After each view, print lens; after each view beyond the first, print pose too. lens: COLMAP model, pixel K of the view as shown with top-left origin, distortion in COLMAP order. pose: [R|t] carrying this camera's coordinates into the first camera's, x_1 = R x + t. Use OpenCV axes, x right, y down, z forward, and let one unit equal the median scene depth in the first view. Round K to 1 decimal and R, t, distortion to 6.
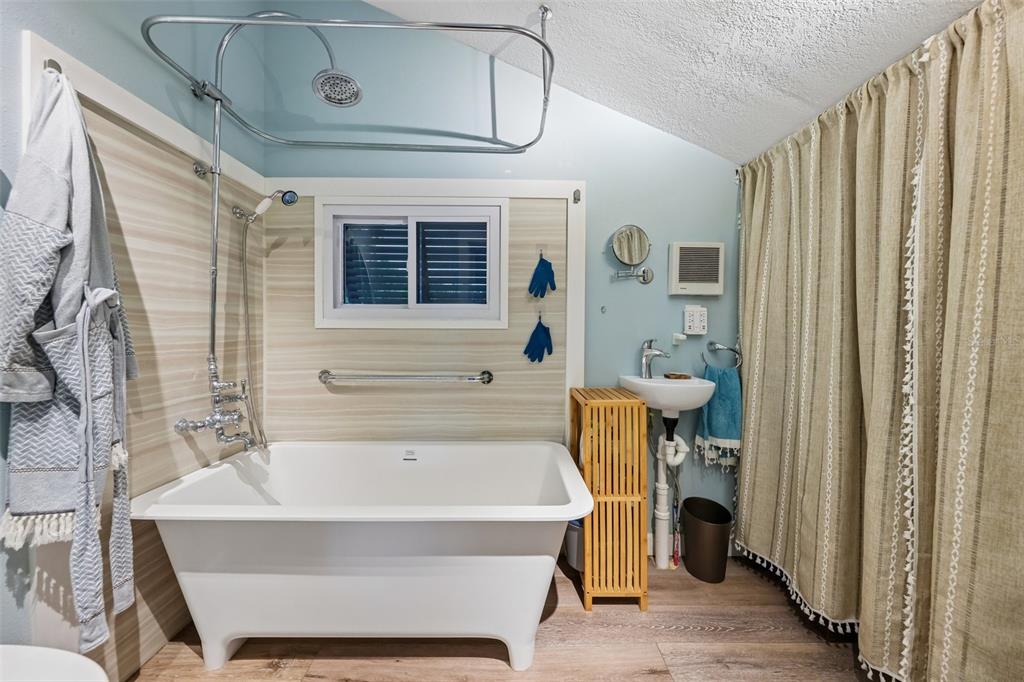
lens RADIAL K [[361.4, 0, 514.9], [0, 361.4, 338.9], [0, 0, 1]] dist [0.000865, -0.000090]
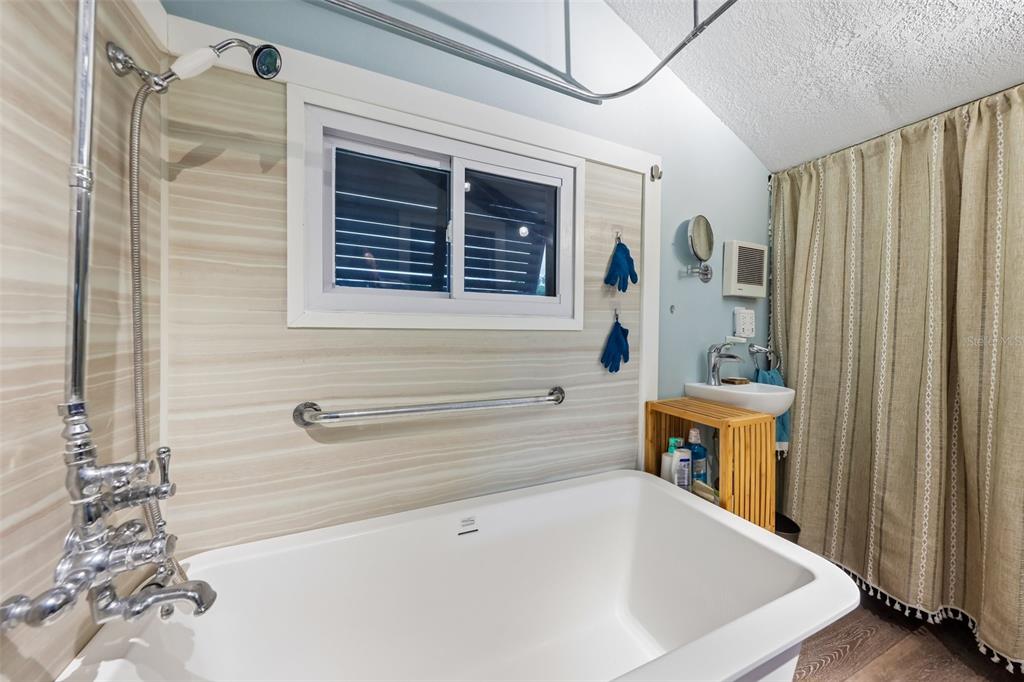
lens RADIAL K [[350.9, 0, 517.2], [0, 350.9, 337.1], [0, 0, 1]] dist [0.008449, 0.000060]
pose [[0.917697, -0.001525, 0.397278, -0.446668], [0.001764, 0.999998, -0.000237, -0.013959], [-0.397277, 0.000918, 0.917698, 0.376689]]
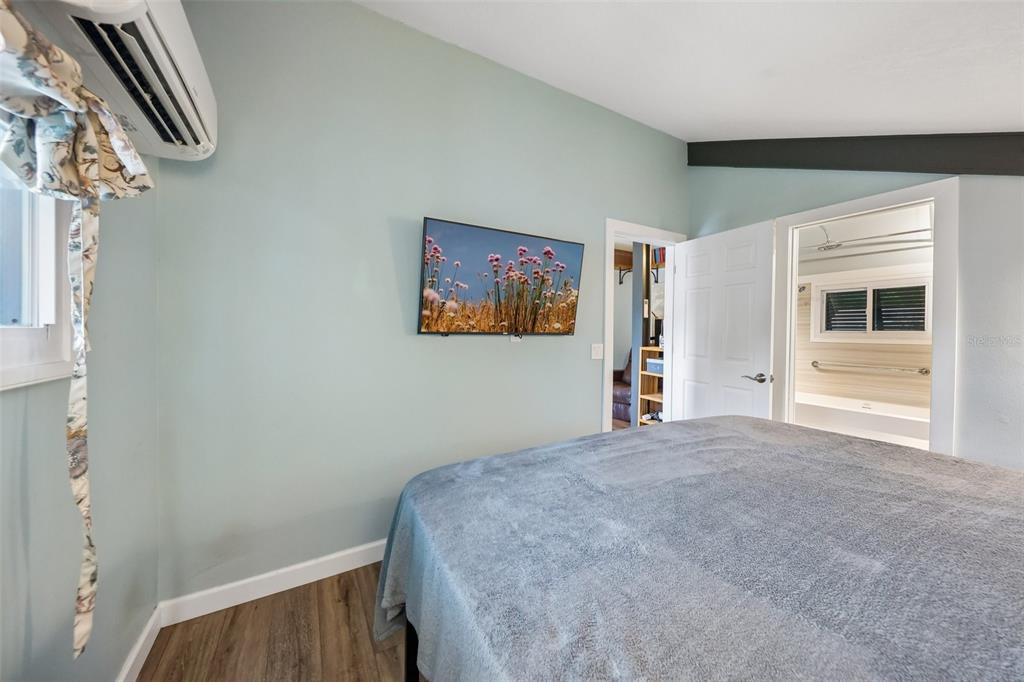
lens RADIAL K [[361.4, 0, 513.6], [0, 361.4, 333.5], [0, 0, 1]] dist [0.000865, -0.000090]
pose [[0.495308, 0.006236, -0.868695, 0.476327], [-0.019240, 0.999808, -0.003793, -0.038522], [0.868504, 0.018592, 0.495333, -1.690530]]
